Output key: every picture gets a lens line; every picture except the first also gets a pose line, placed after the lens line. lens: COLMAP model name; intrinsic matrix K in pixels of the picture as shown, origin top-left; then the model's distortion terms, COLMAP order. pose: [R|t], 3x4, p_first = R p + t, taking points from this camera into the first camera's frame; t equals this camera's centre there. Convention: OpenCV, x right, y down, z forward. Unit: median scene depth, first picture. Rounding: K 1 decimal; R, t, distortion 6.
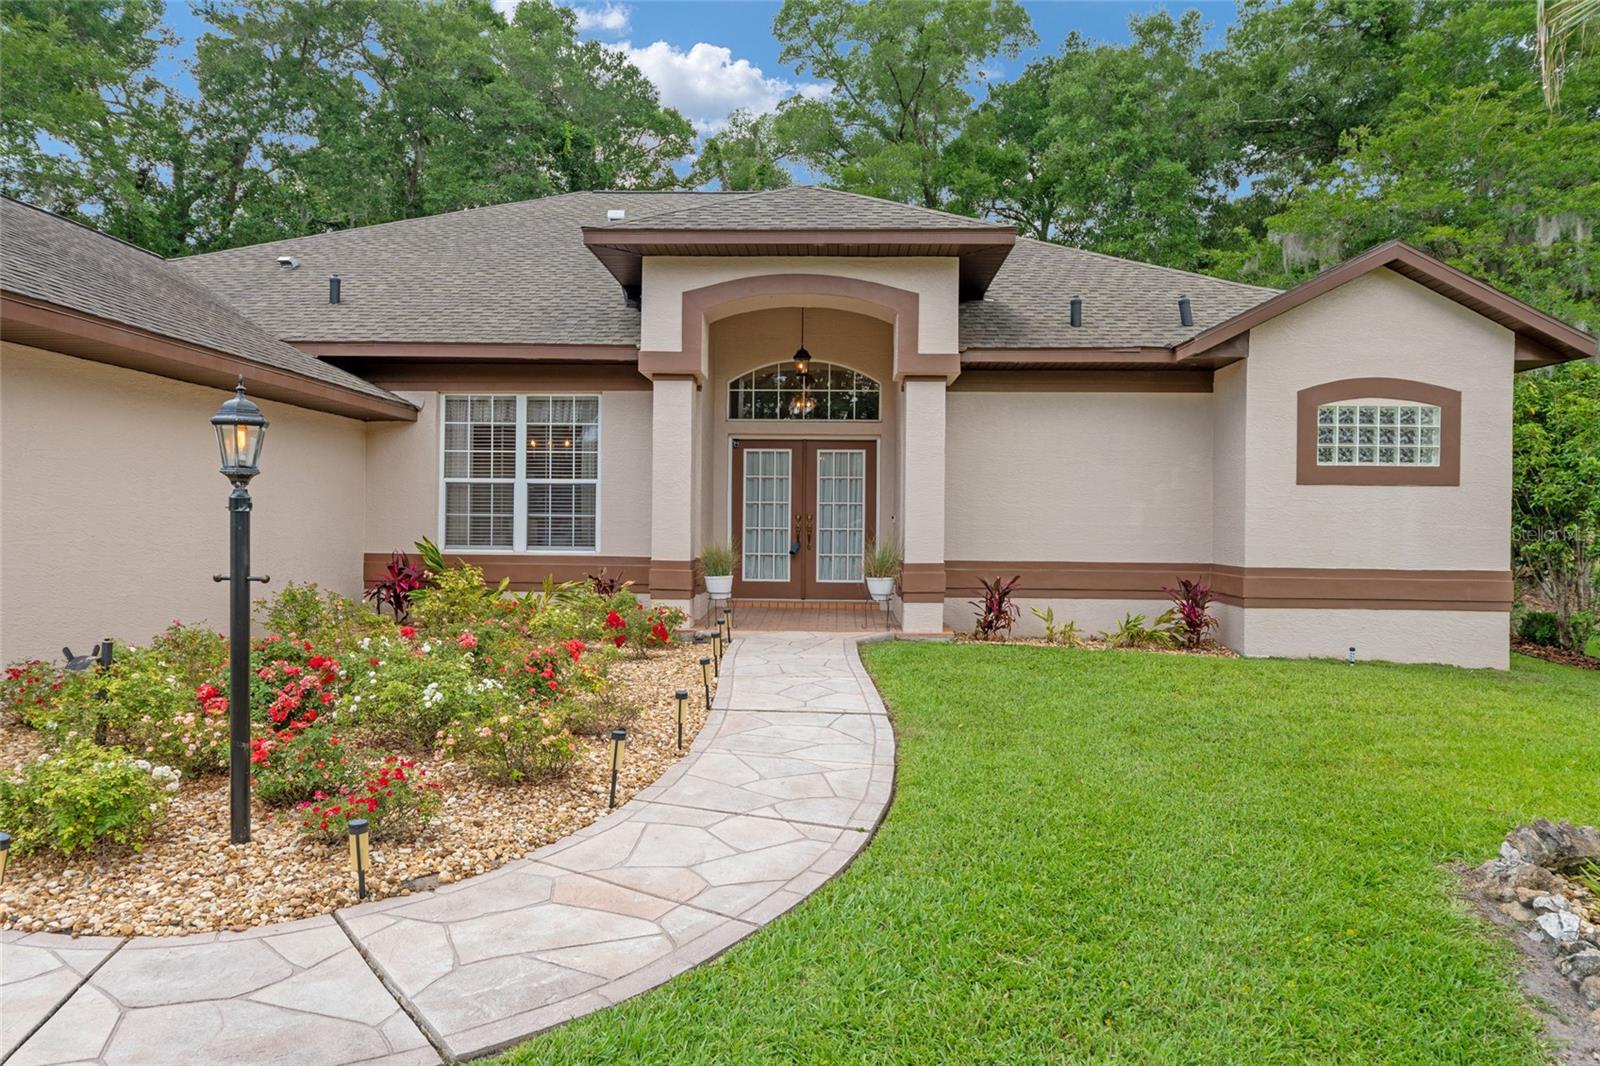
lens RADIAL K [[1127.2, 0, 810.5], [0, 1127.2, 531.9], [0, 0, 1]] dist [-0.002145, 0.000688]
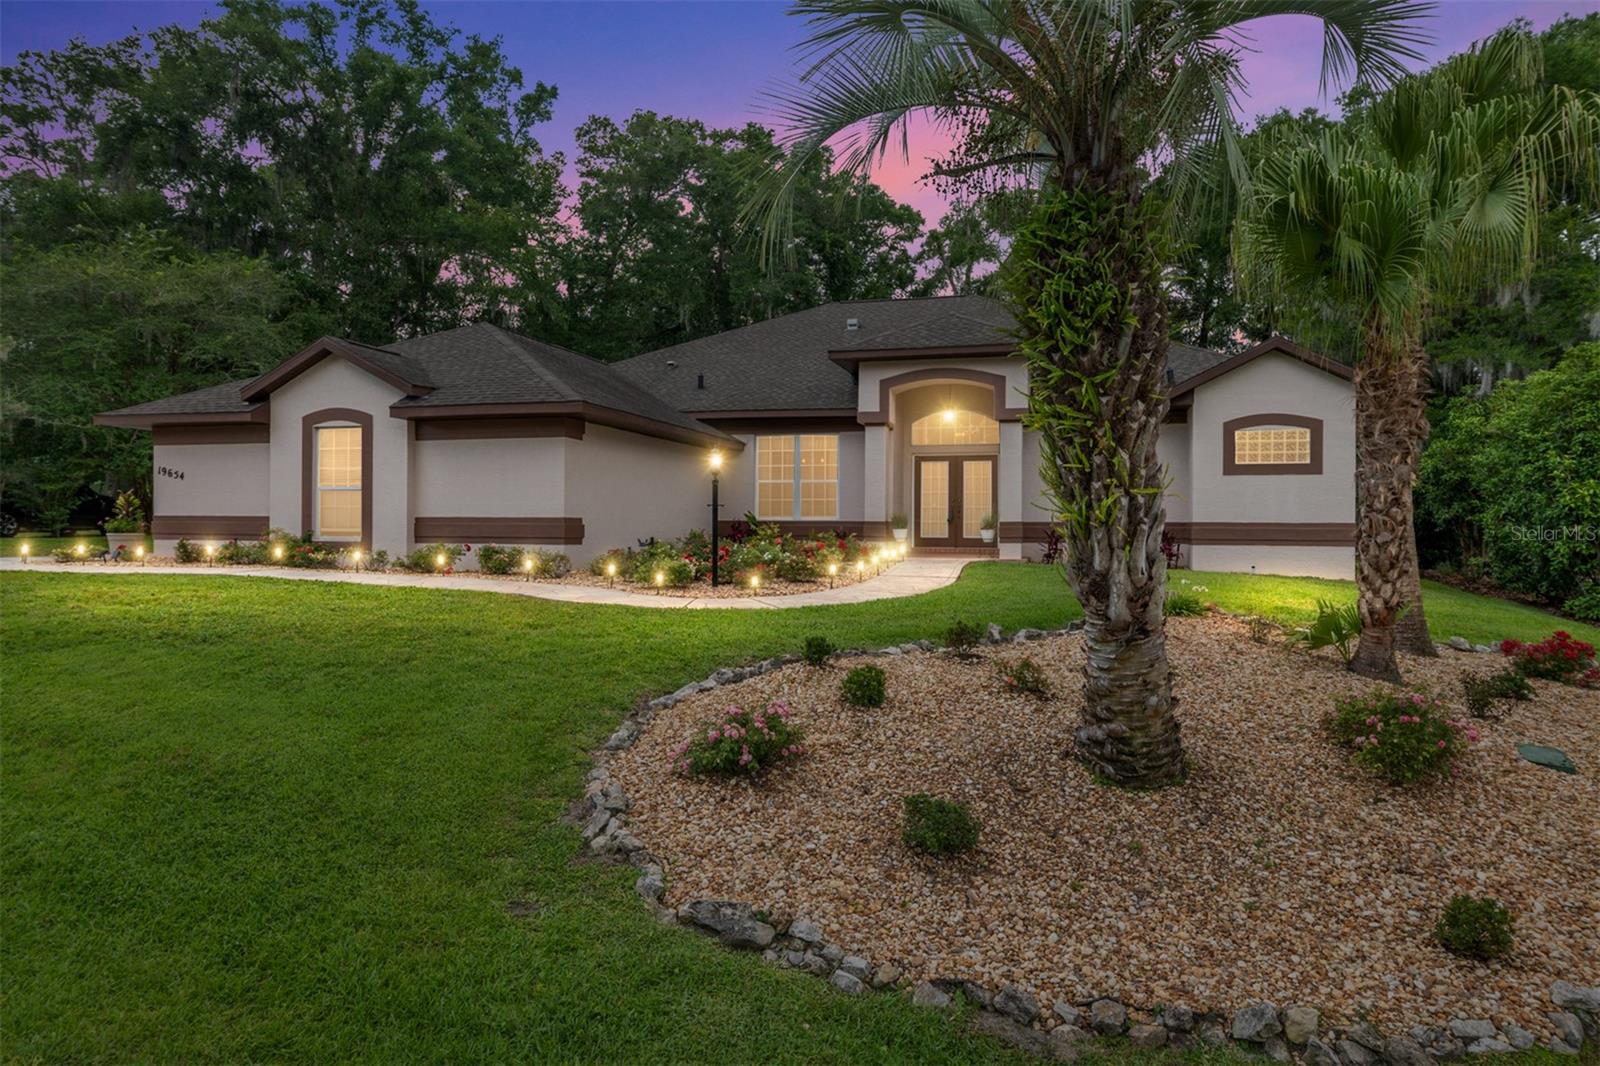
lens RADIAL K [[1056.2, 0, 799.1], [0, 1056.2, 537.2], [0, 0, 1]] dist [0.009740, 0.000318]
pose [[0.970153, -0.003552, -0.242468, 0.173493], [0.002370, 0.999984, -0.005166, 0.057417], [0.242482, 0.004438, 0.970146, -0.711949]]
